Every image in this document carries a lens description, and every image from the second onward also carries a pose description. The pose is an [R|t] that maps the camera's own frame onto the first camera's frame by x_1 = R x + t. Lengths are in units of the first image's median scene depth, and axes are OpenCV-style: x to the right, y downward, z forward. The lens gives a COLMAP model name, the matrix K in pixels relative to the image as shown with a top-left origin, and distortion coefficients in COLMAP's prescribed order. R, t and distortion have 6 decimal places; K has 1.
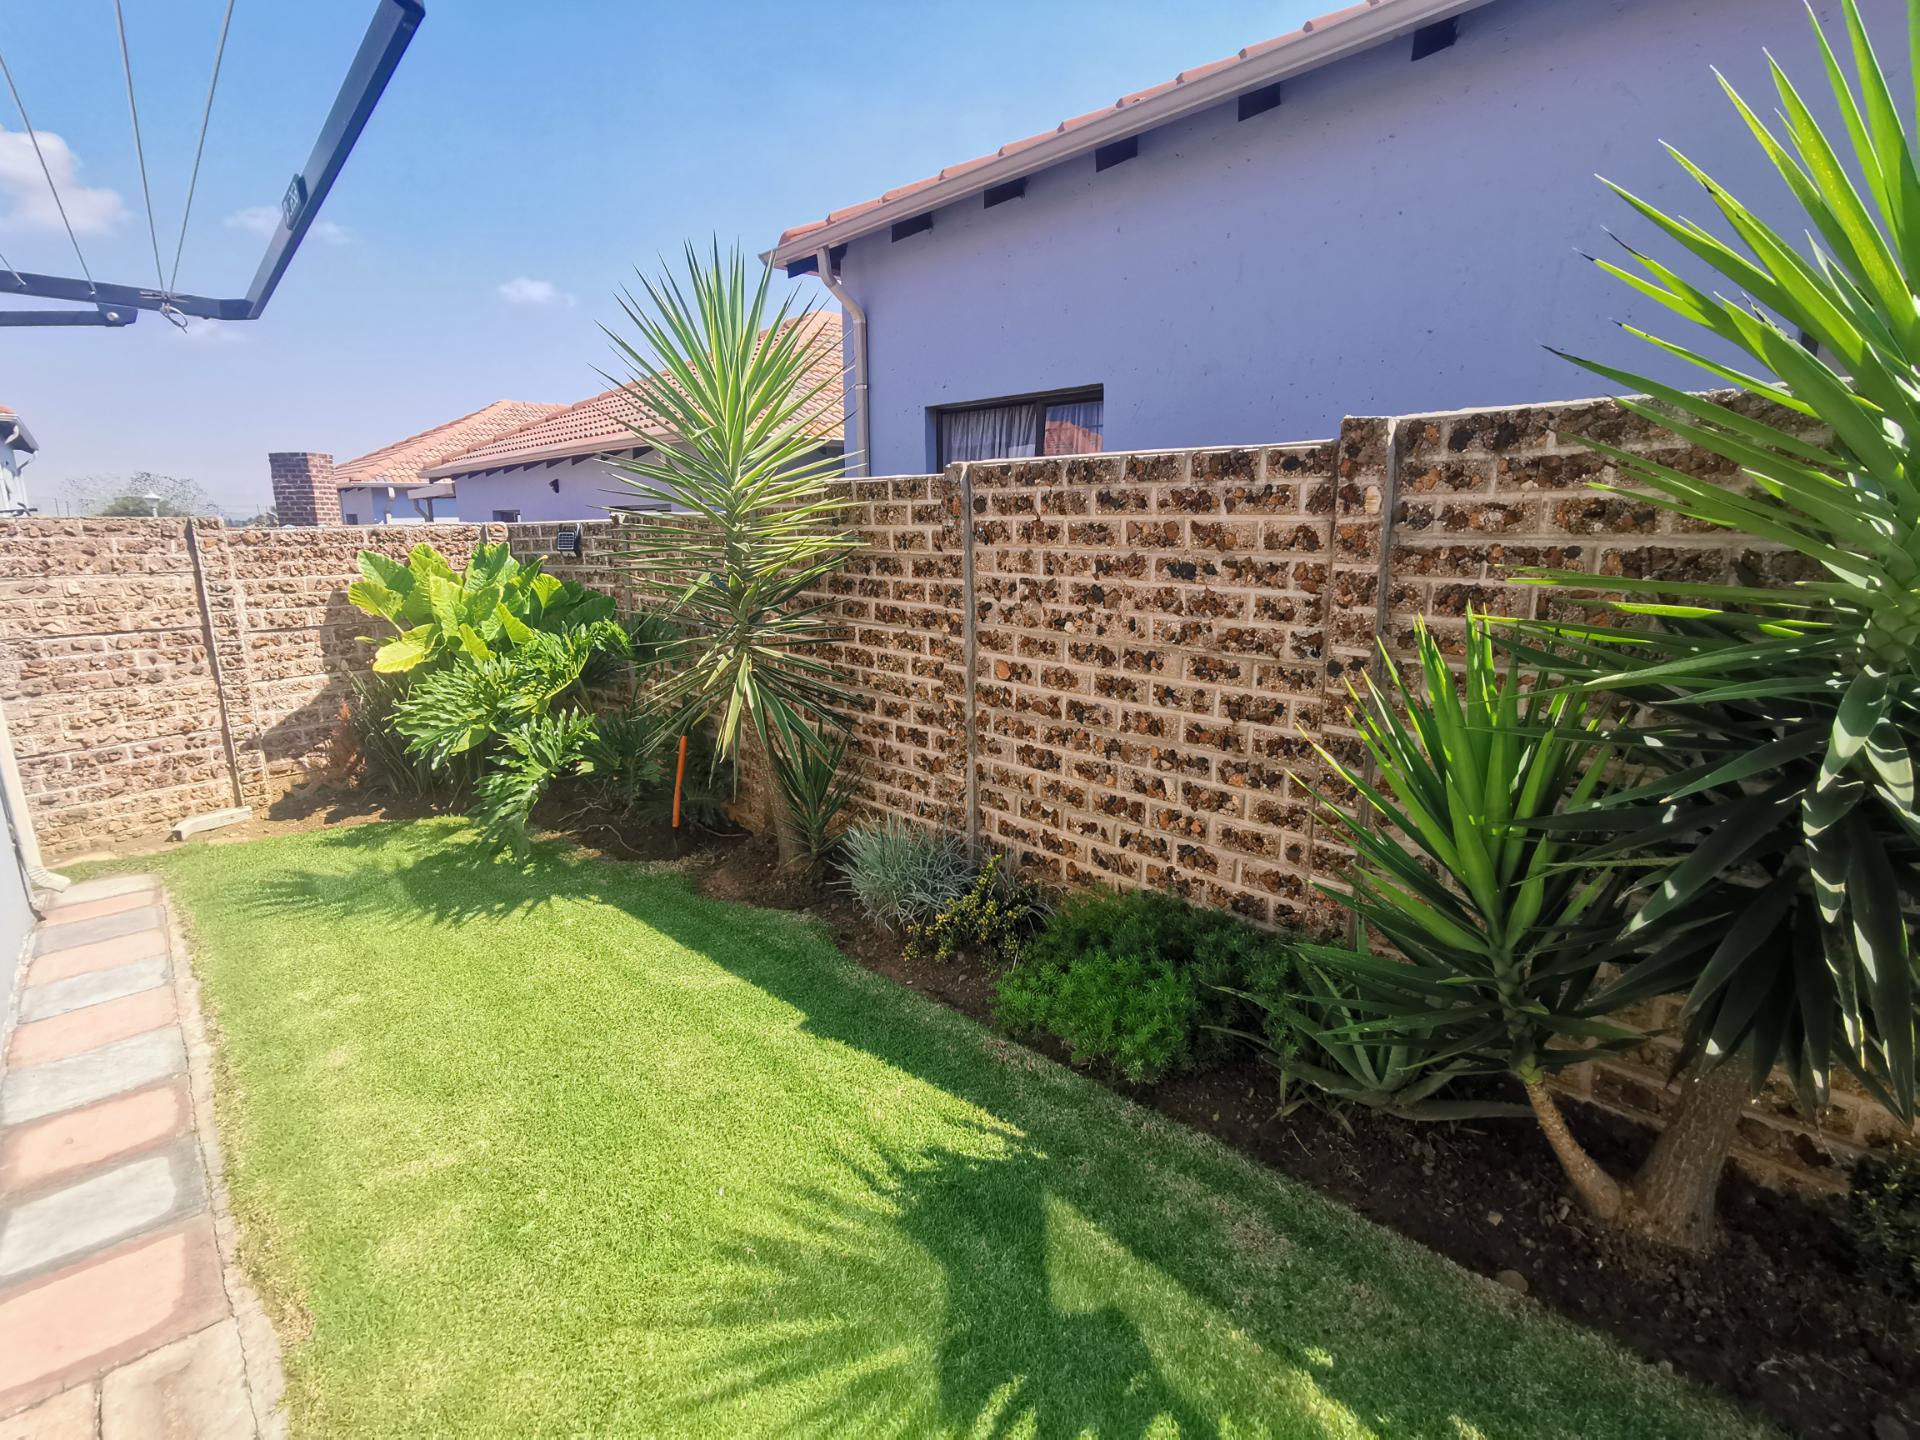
lens RADIAL K [[921.4, 0, 943.4], [0, 921.4, 721.5], [0, 0, 1]] dist [-0.032149, 0.026925]
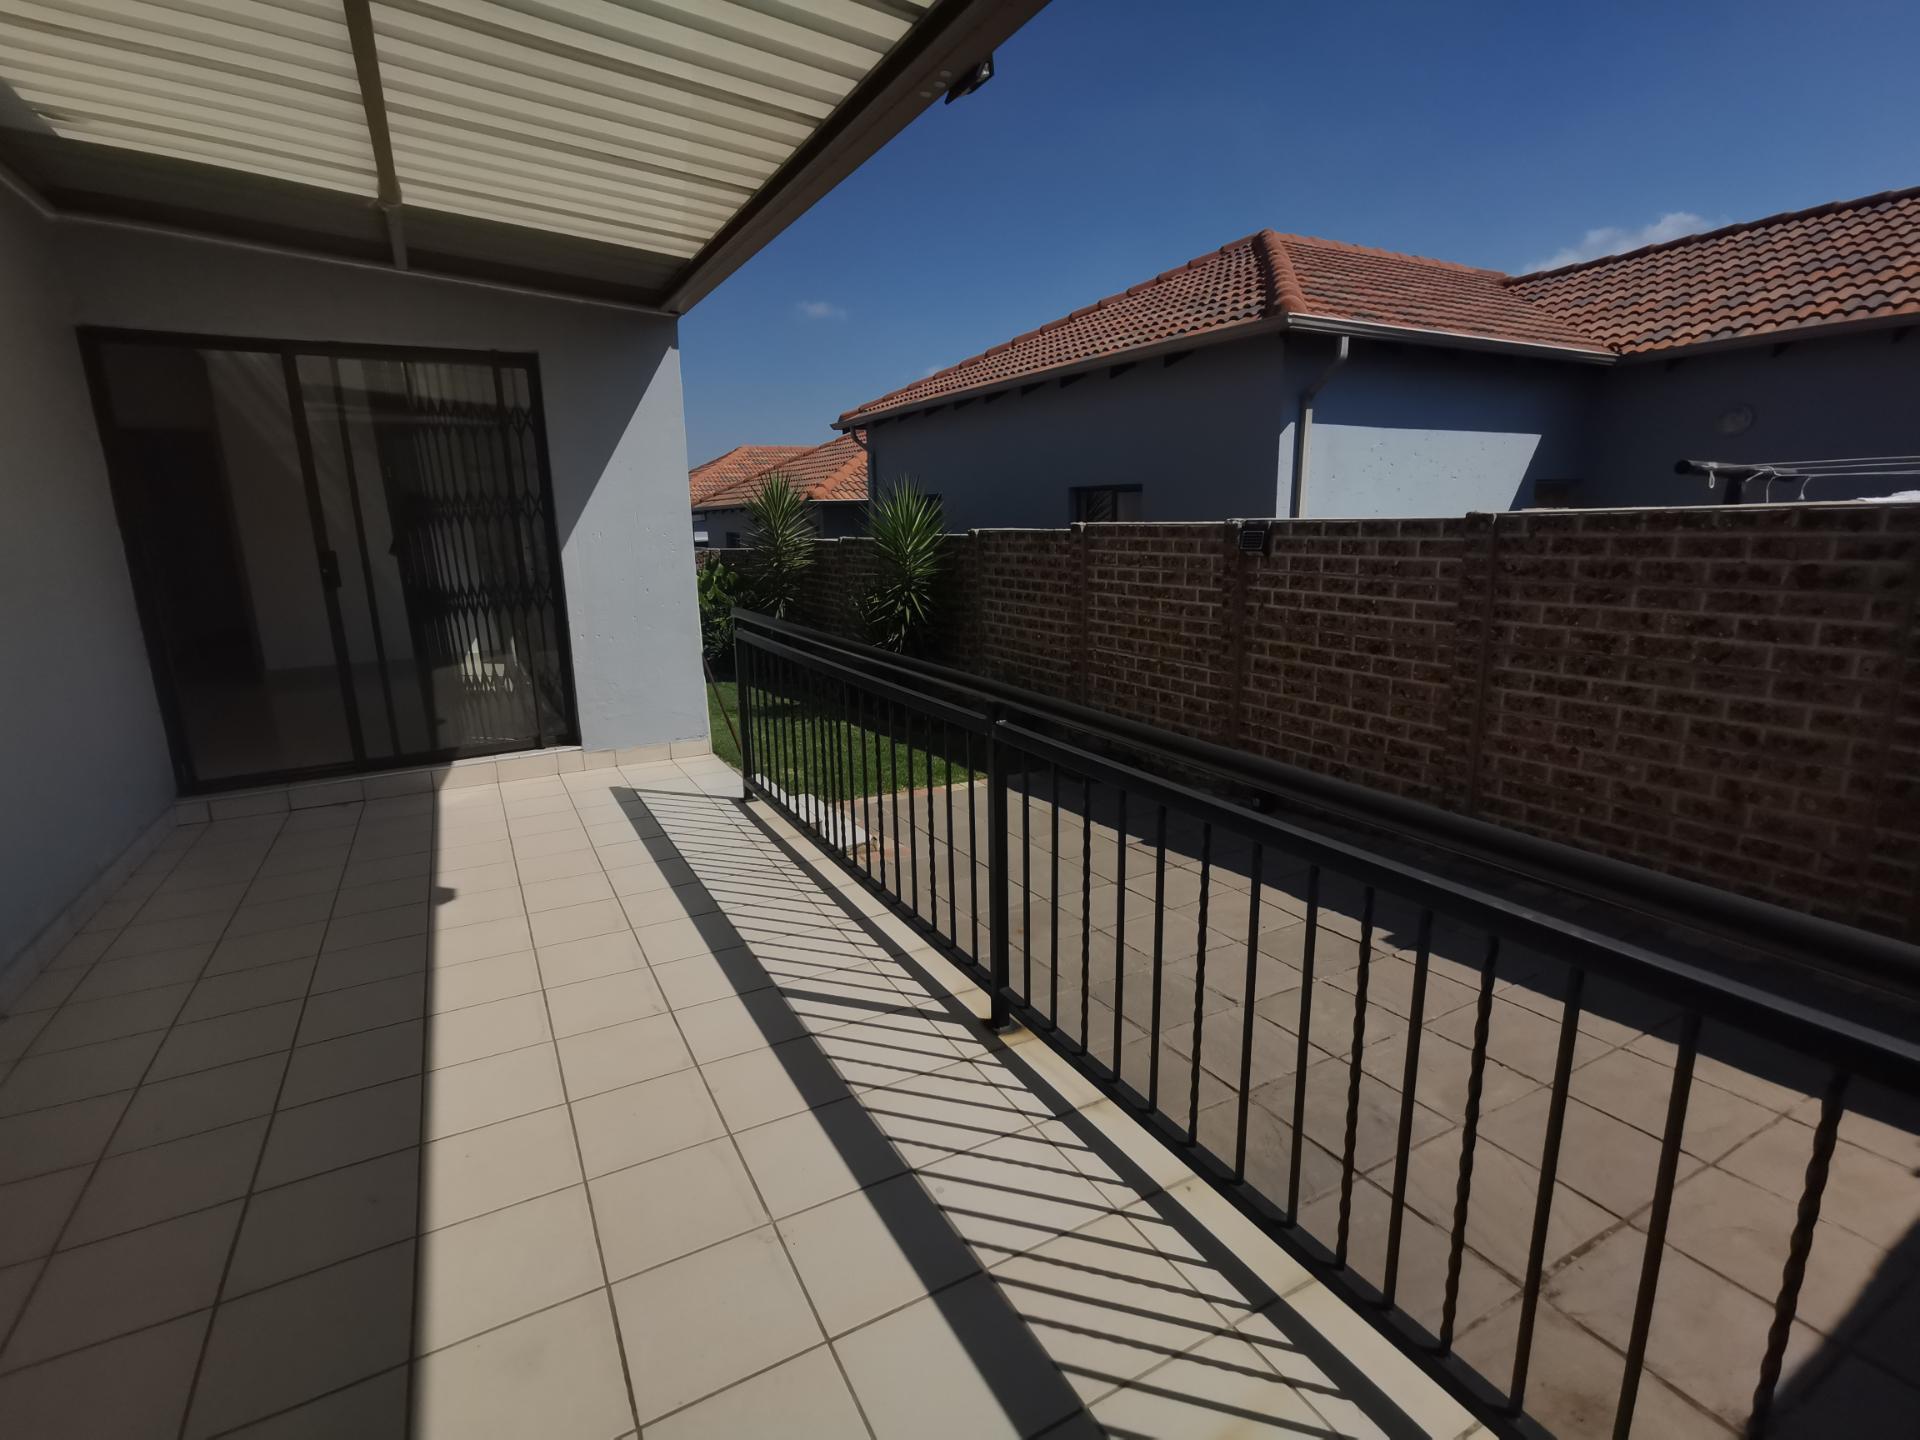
lens RADIAL K [[921.4, 0, 955.3], [0, 921.4, 721.1], [0, 0, 1]] dist [-0.032149, 0.026925]
pose [[0.972650, 0.037393, -0.229245, 0.706776], [-0.036306, 0.999301, 0.008958, 0.188274], [0.229419, -0.000390, 0.973328, -1.221057]]
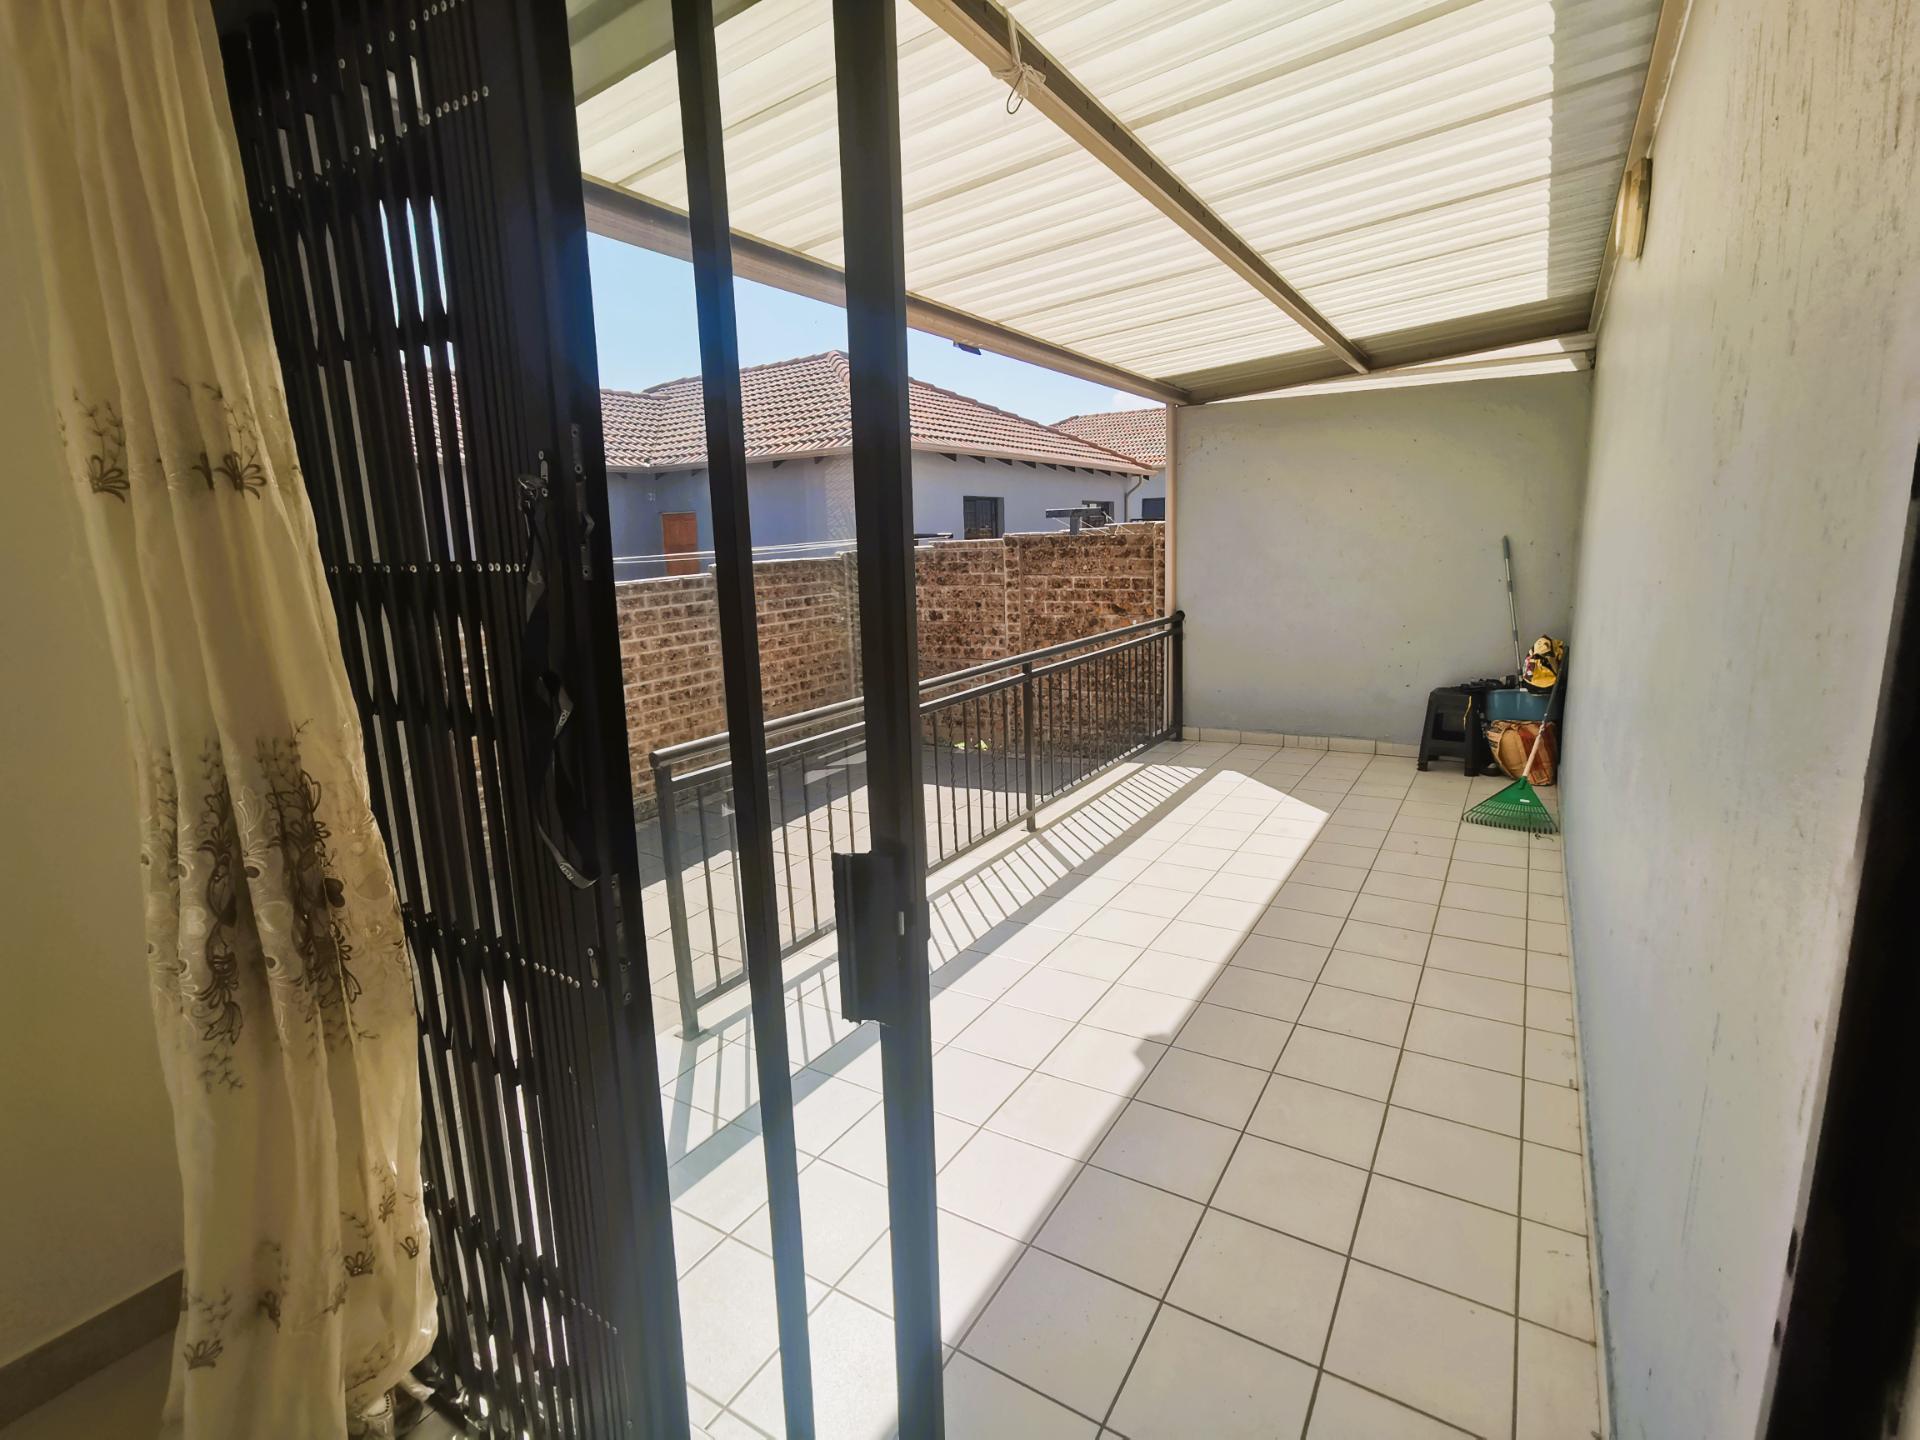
lens RADIAL K [[921.4, 0, 966.3], [0, 921.4, 716.7], [0, 0, 1]] dist [-0.032149, 0.026925]
pose [[-0.278268, -0.170905, 0.945176, -0.185334], [0.246043, 0.938526, 0.242140, 0.006141], [-0.928455, 0.299934, -0.219112, -0.547667]]
